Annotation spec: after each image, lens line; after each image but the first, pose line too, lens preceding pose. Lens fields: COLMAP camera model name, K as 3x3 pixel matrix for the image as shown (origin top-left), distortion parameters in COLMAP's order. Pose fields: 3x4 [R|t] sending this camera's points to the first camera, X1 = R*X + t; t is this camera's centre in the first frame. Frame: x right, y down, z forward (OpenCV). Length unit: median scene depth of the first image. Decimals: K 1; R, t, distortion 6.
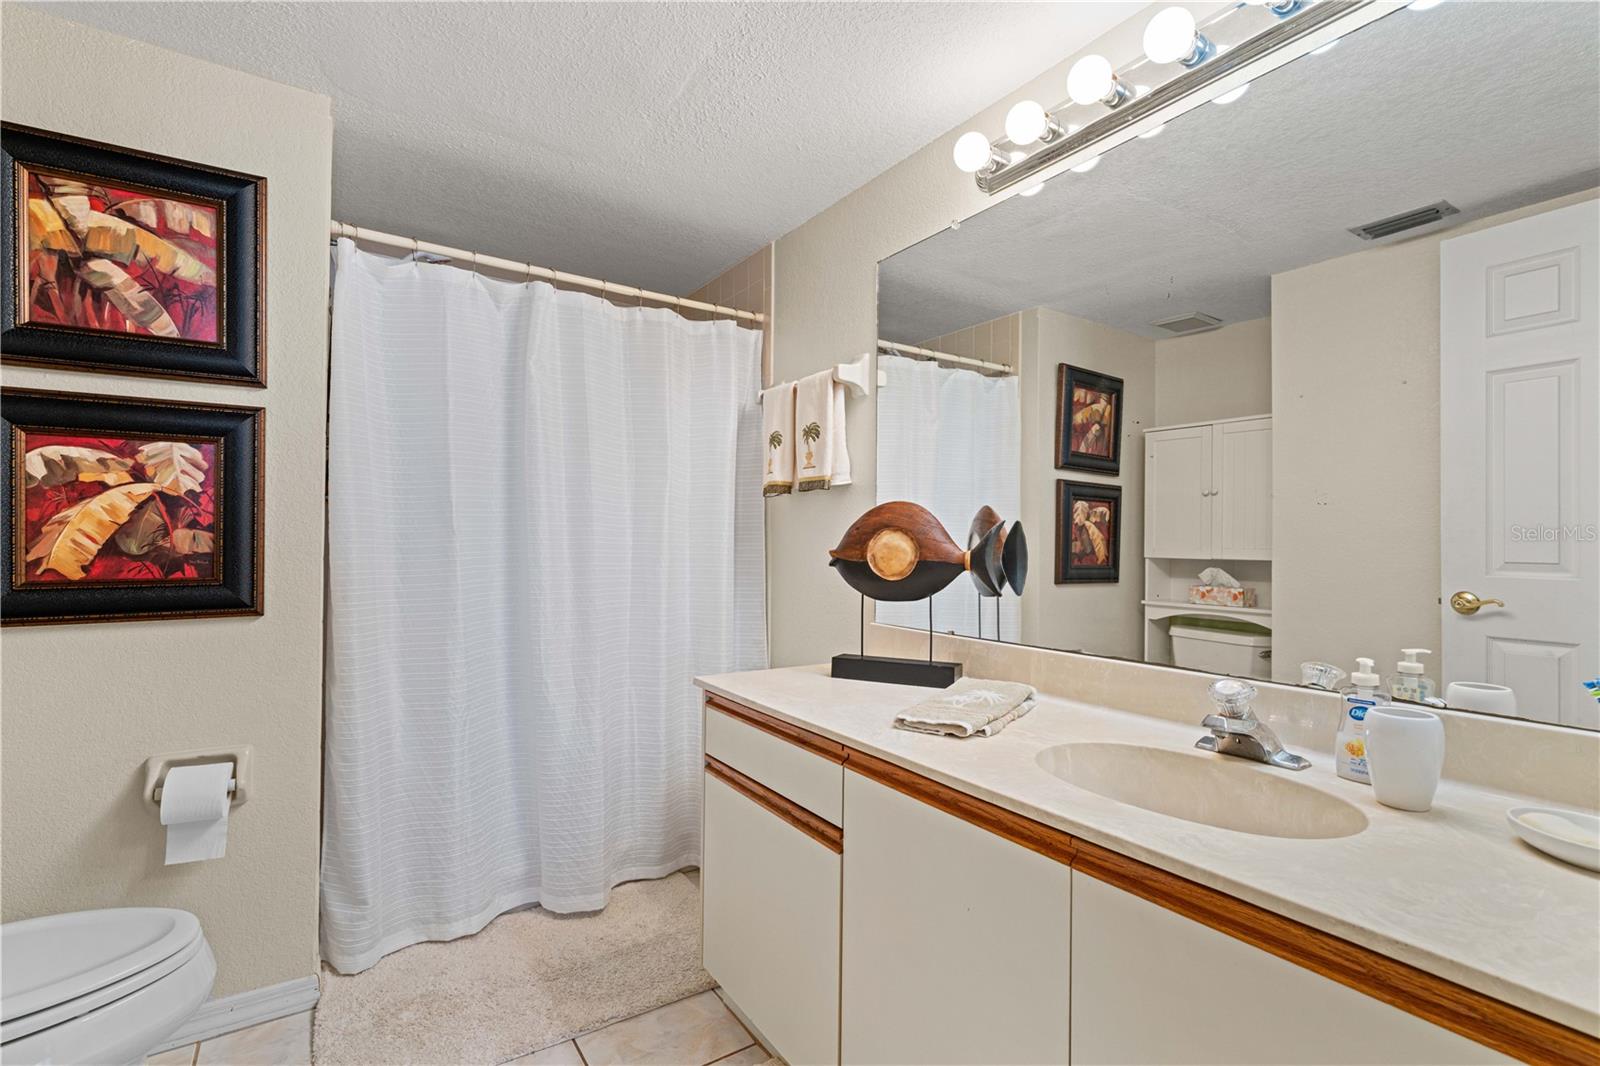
lens RADIAL K [[725.2, 0, 815.9], [0, 725.2, 534.9], [0, 0, 1]] dist [-0.007295, 0.003057]
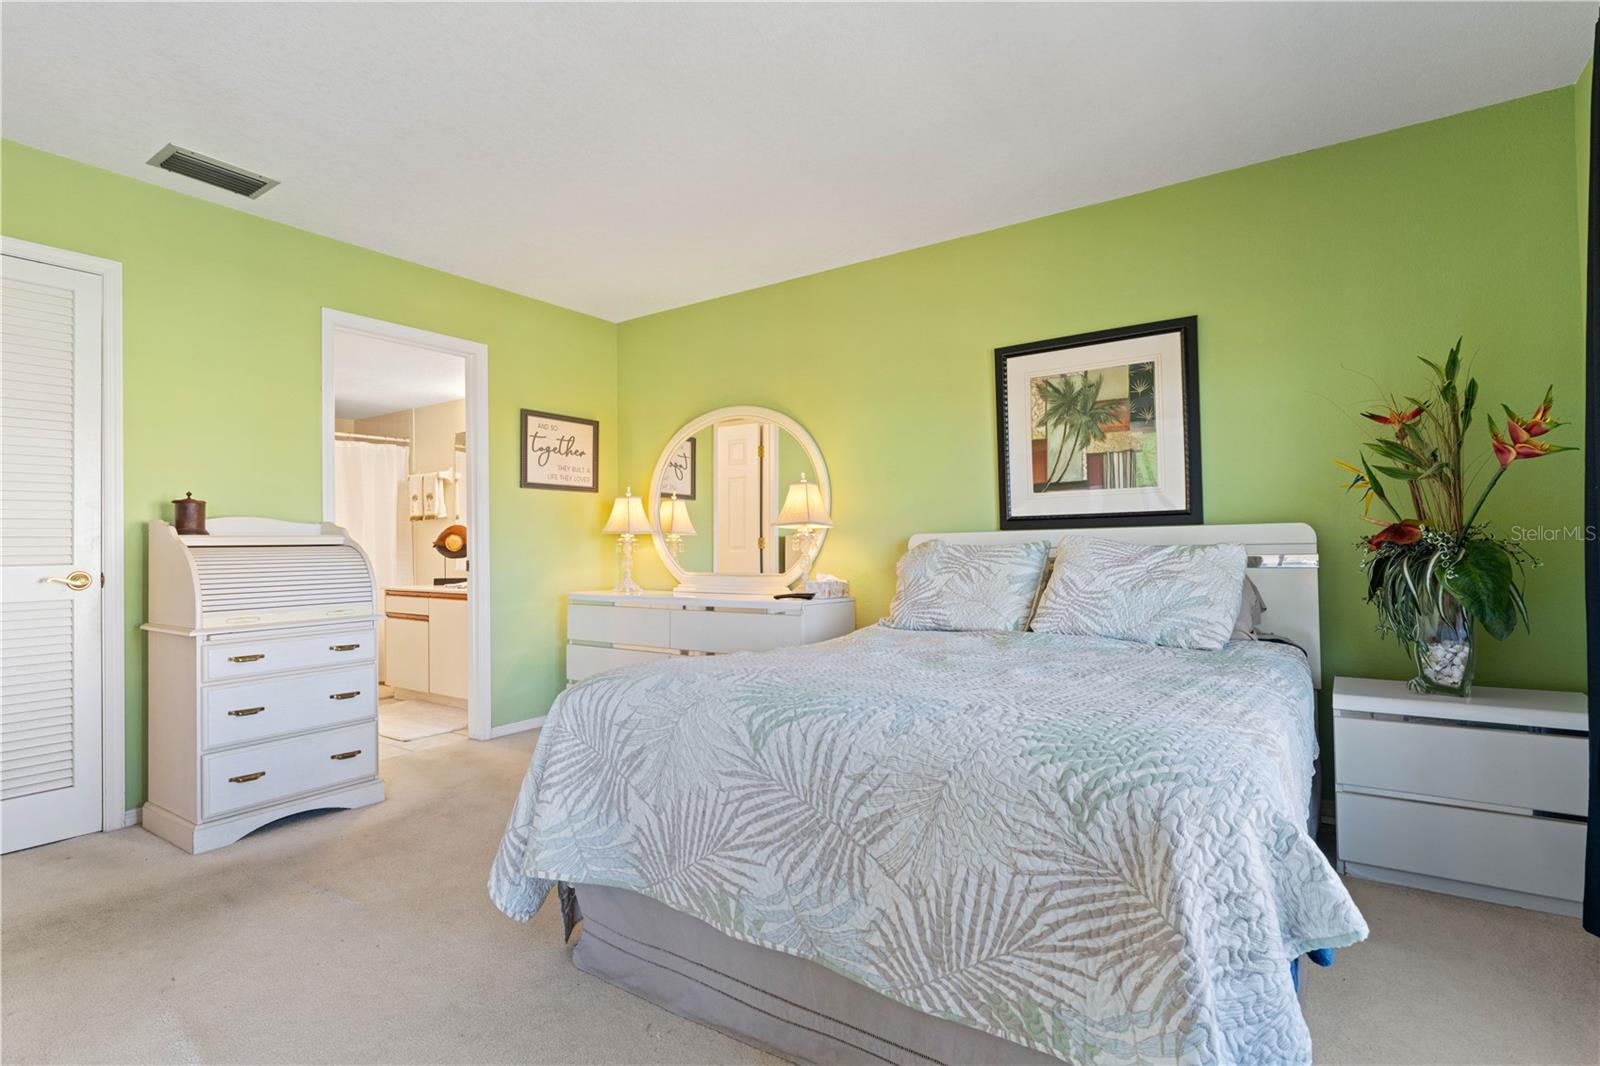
lens RADIAL K [[766.2, 0, 804.5], [0, 766.2, 539.7], [0, 0, 1]] dist [-0.007611, -0.000079]
pose [[0.933416, -0.018384, 0.358325, 0.317550], [0.016769, 0.999830, 0.007617, 0.013984], [-0.358405, -0.001101, 0.933566, -2.435431]]
